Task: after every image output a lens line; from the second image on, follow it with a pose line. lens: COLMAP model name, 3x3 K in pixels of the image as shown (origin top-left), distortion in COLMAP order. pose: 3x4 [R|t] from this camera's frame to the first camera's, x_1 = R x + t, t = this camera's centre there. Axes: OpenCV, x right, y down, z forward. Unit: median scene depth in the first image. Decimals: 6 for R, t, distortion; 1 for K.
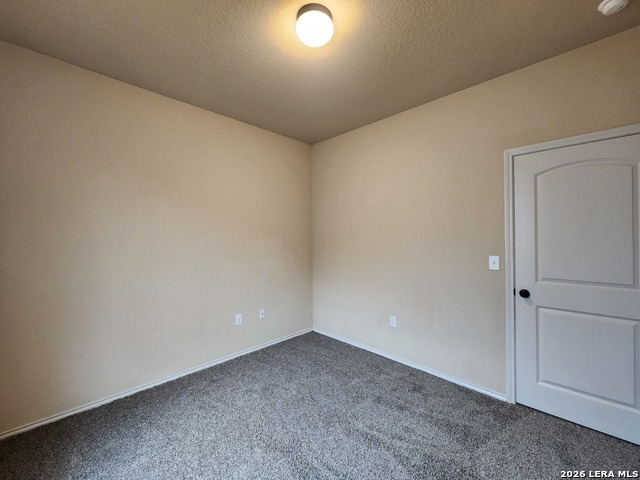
lens RADIAL K [[260.3, 0, 325.7], [0, 260.3, 236.3], [0, 0, 1]] dist [0.003296, -0.002799]
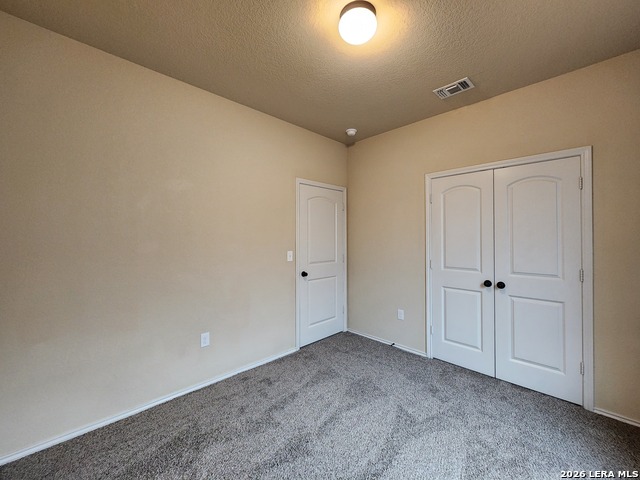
lens RADIAL K [[260.3, 0, 325.7], [0, 260.3, 236.3], [0, 0, 1]] dist [0.003296, -0.002799]
pose [[0.015813, 0.006611, 0.999853, -0.715822], [-0.002373, 0.999976, -0.006574, 0.005333], [-0.999872, -0.002269, 0.015828, 0.771156]]
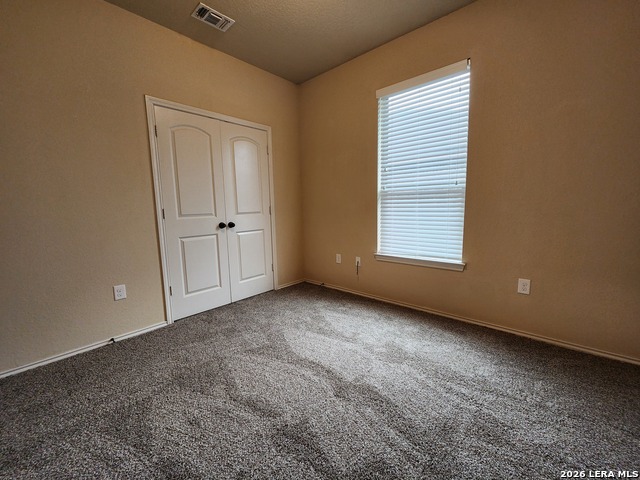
lens RADIAL K [[260.1, 0, 324.8], [0, 260.1, 235.3], [0, 0, 1]] dist [0.002354, -0.002348]
pose [[-0.998803, 0.032298, -0.036739, -0.044321], [0.027939, 0.993142, 0.113529, 0.116715], [0.040154, 0.112366, -0.992855, 1.348983]]
